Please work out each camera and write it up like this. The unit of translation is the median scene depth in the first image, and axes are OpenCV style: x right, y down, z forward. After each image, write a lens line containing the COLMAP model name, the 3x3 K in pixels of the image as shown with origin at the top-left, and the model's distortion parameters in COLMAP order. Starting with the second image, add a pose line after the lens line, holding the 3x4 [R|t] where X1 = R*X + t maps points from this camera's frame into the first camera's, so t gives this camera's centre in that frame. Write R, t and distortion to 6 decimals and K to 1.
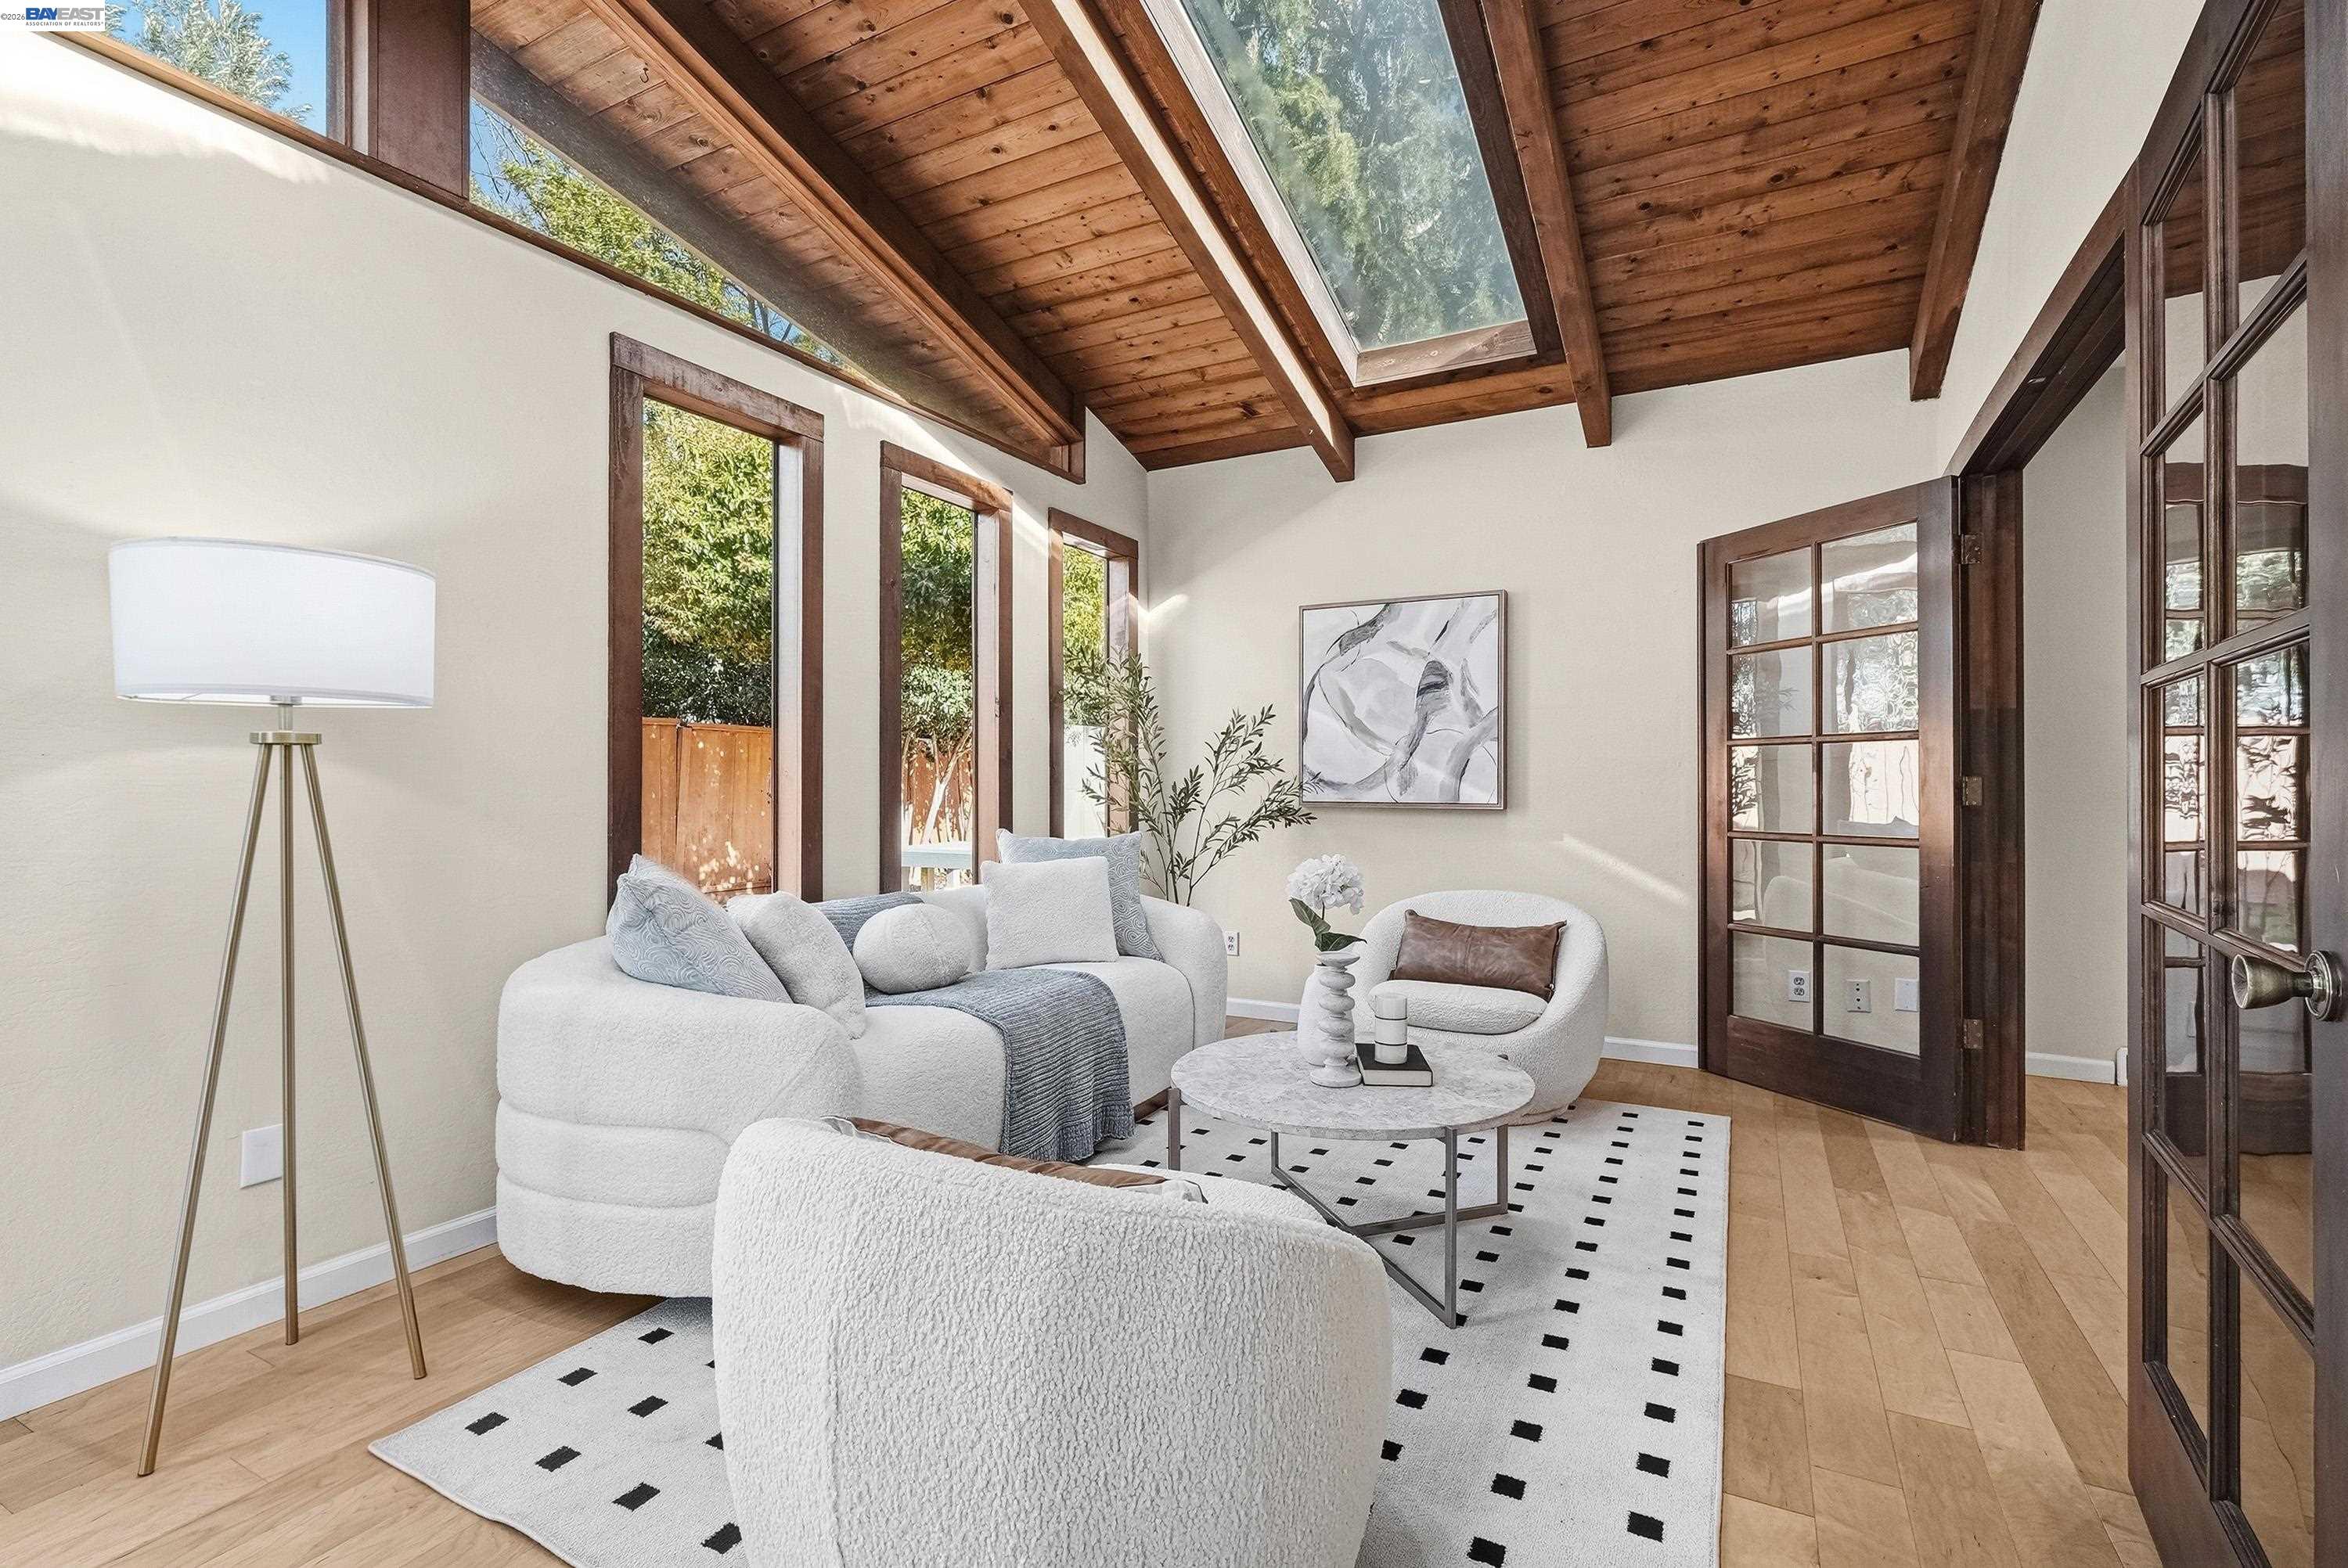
lens RADIAL K [[1040.7, 0, 1164.1], [0, 1040.7, 784.3], [0, 0, 1]] dist [0.000639, 0.000124]
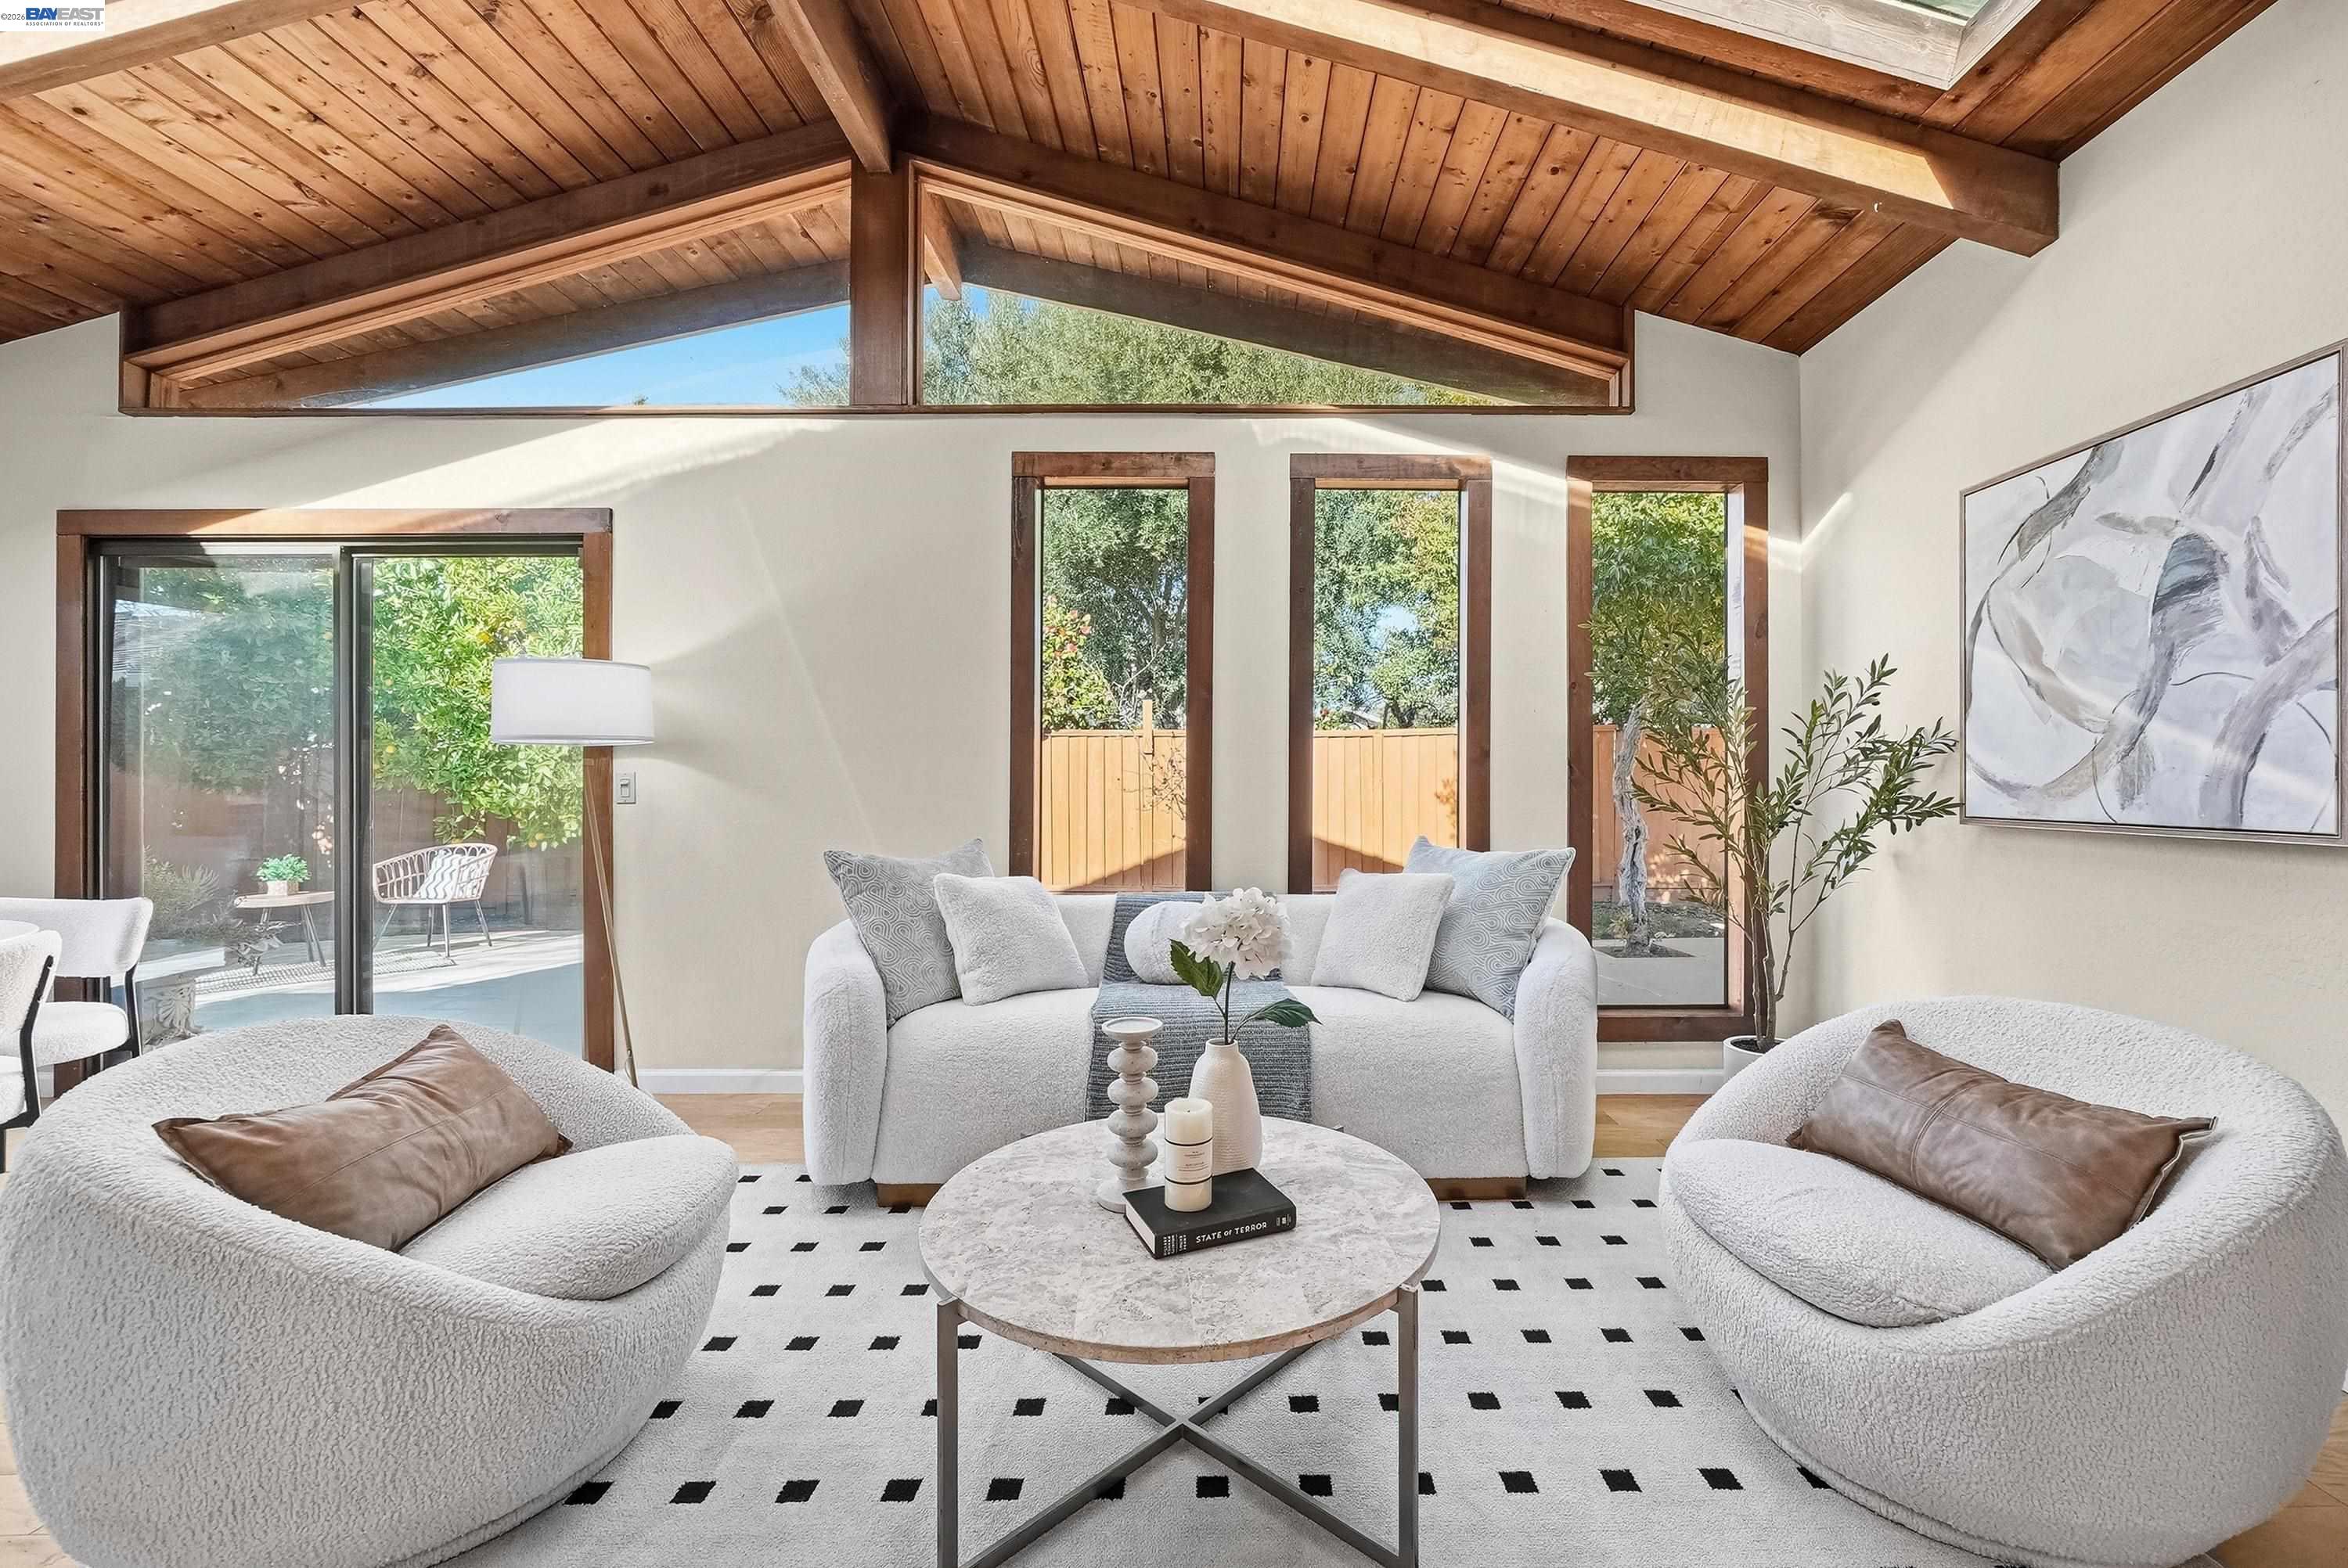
lens RADIAL K [[937.6, 0, 1235.9], [0, 937.6, 779.1], [0, 0, 1]] dist [-0.009269, -0.000726]
pose [[0.502764, -0.003364, -0.864417, 0.403810], [0.000562, 0.999993, -0.003565, -0.002811], [0.864424, 0.001307, 0.502762, 0.386760]]
